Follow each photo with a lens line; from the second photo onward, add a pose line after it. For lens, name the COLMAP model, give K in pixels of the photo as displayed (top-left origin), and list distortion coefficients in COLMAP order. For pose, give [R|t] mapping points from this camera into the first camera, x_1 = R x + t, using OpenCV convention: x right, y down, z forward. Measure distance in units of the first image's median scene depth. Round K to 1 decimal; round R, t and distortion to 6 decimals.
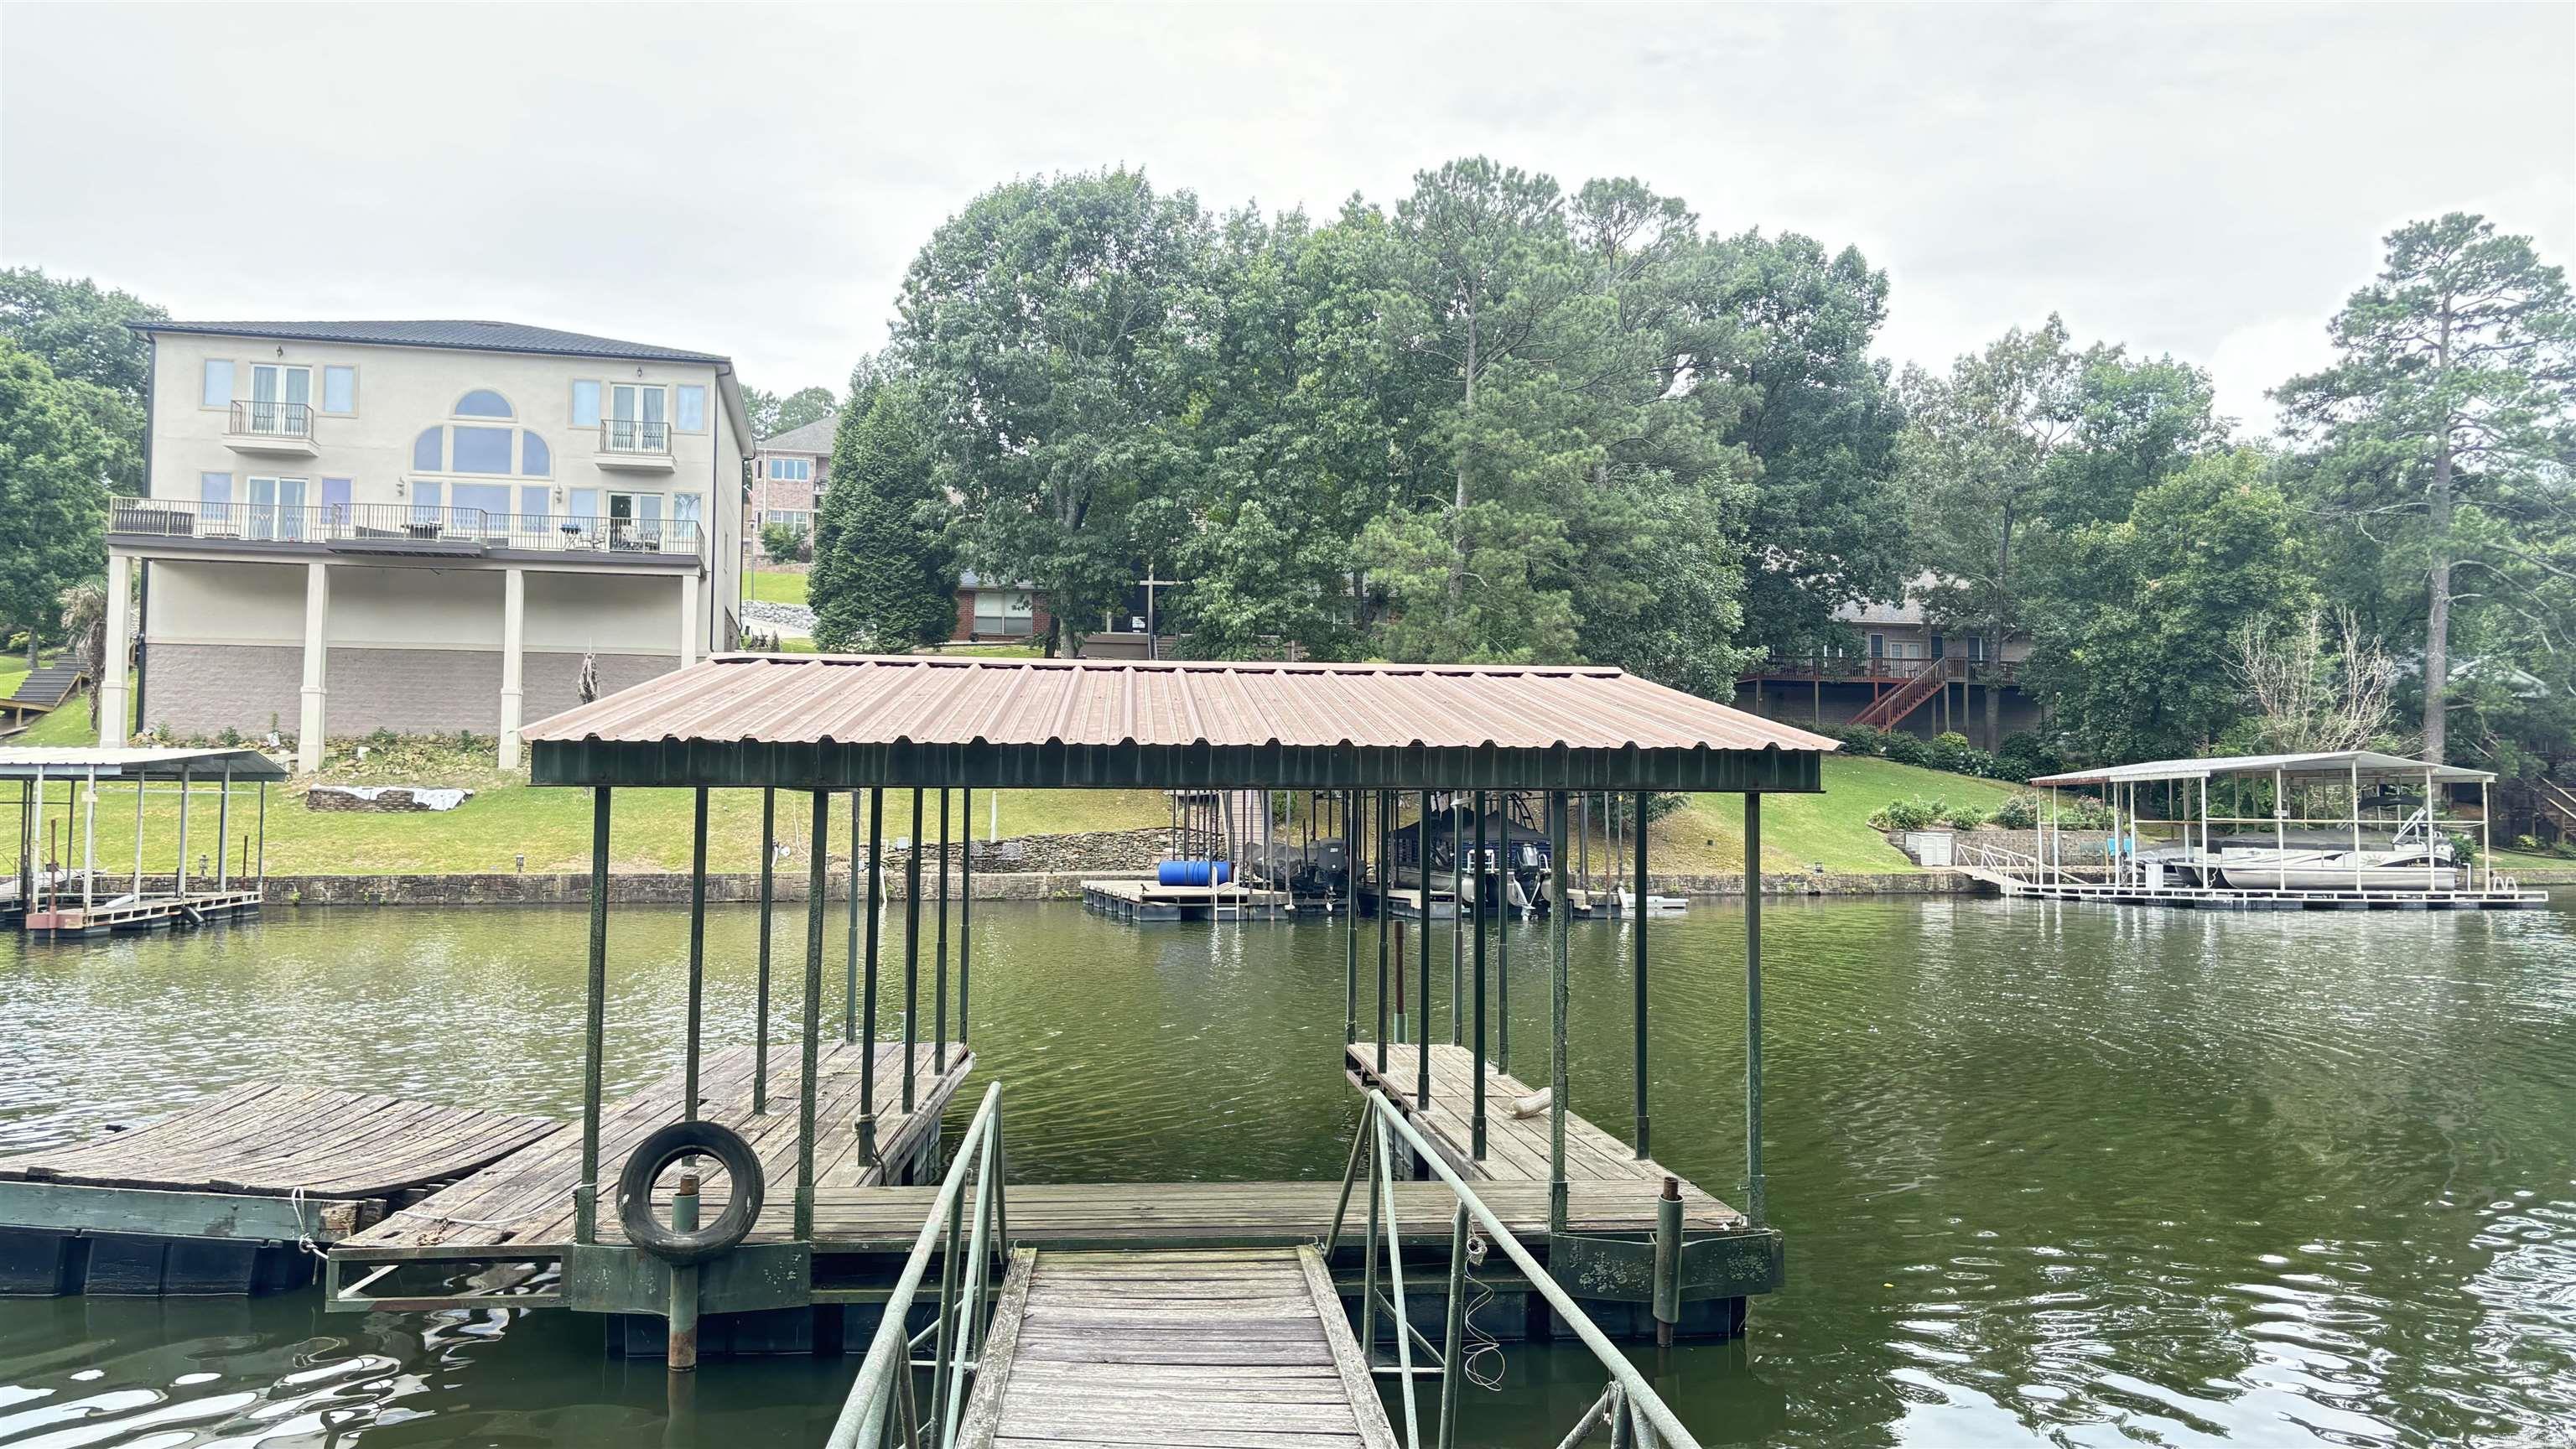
lens RADIAL K [[1912.7, 0, 1294.4], [0, 1912.7, 728.1], [0, 0, 1]] dist [0.093590, -0.122655]
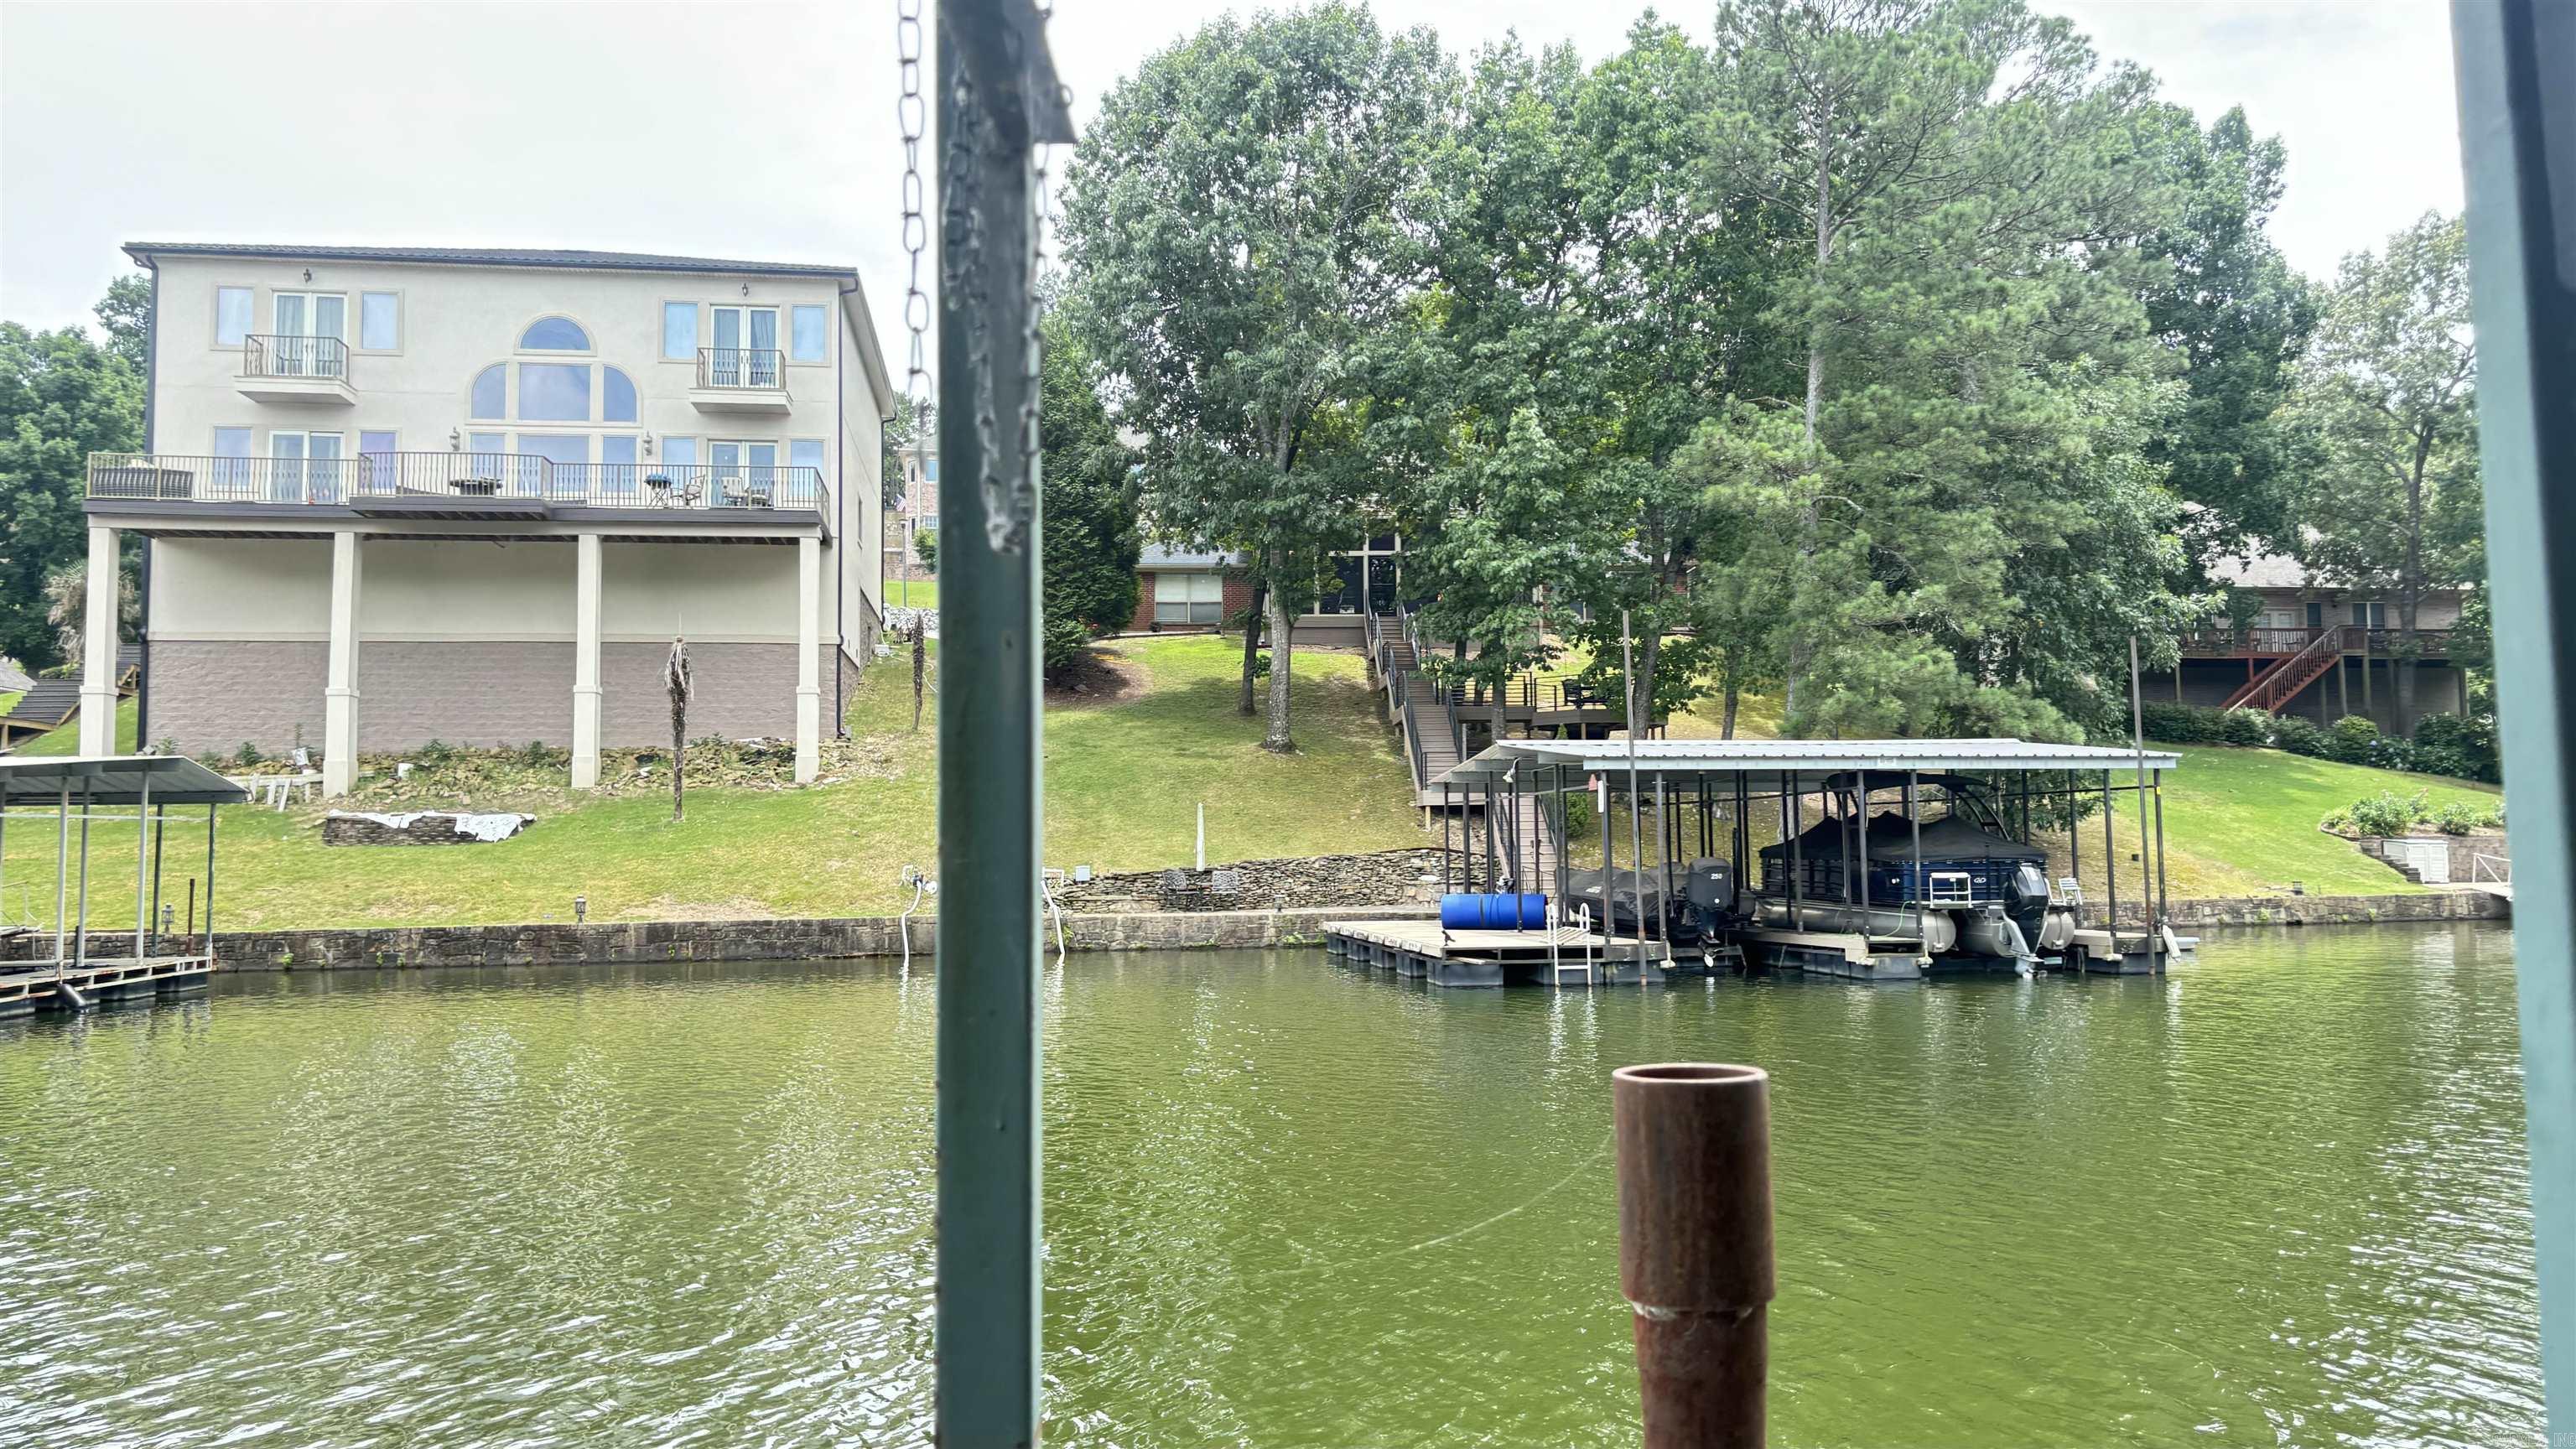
lens RADIAL K [[1912.7, 0, 1294.4], [0, 1912.7, 728.1], [0, 0, 1]] dist [0.093590, -0.122655]
pose [[0.996266, -0.022702, -0.083296, -0.053494], [0.021584, 0.999665, -0.014307, 0.014254], [0.083593, 0.012456, 0.996422, 0.241584]]
